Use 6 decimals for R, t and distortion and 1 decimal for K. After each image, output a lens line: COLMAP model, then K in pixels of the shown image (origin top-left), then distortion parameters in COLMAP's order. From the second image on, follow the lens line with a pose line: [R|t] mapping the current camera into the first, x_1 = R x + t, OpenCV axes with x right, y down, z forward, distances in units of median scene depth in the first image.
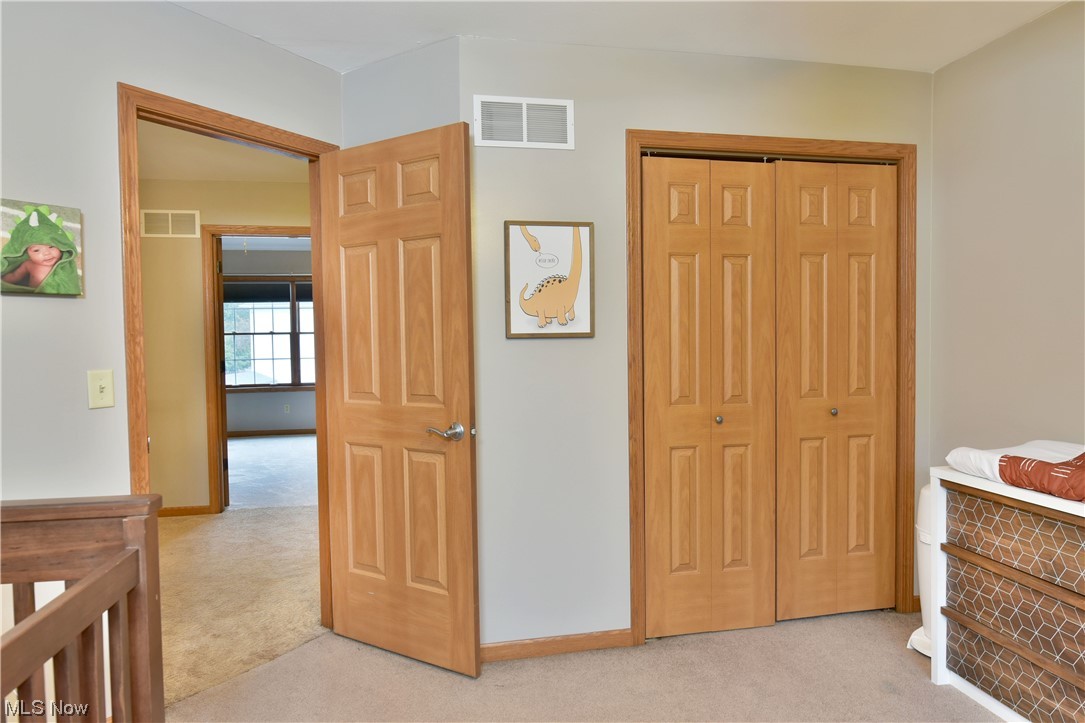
lens RADIAL K [[828.7, 0, 542.5], [0, 828.7, 361.5], [0, 0, 1]] dist [-0.000353, 0.000109]
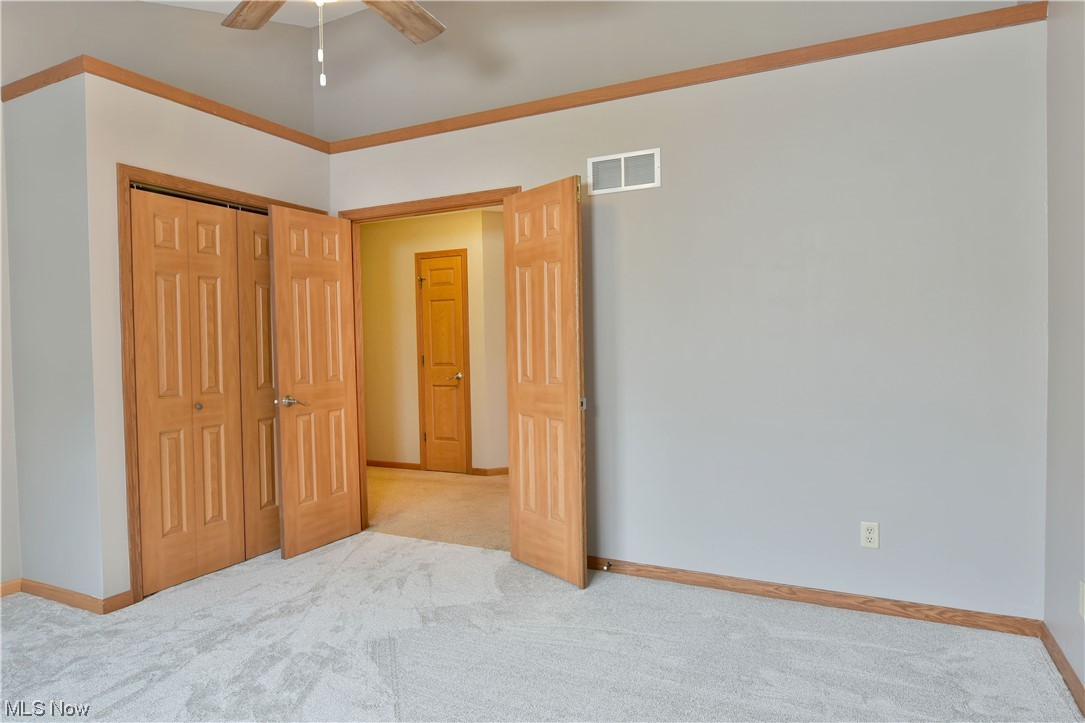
lens RADIAL K [[668.9, 0, 539.6], [0, 668.9, 345.5], [0, 0, 1]] dist [-0.004590, -0.000885]
pose [[0.658590, -0.001676, 0.752500, -0.167601], [0.023747, 0.999546, -0.018557, 0.006733], [-0.752127, 0.030091, 0.658331, -0.046975]]
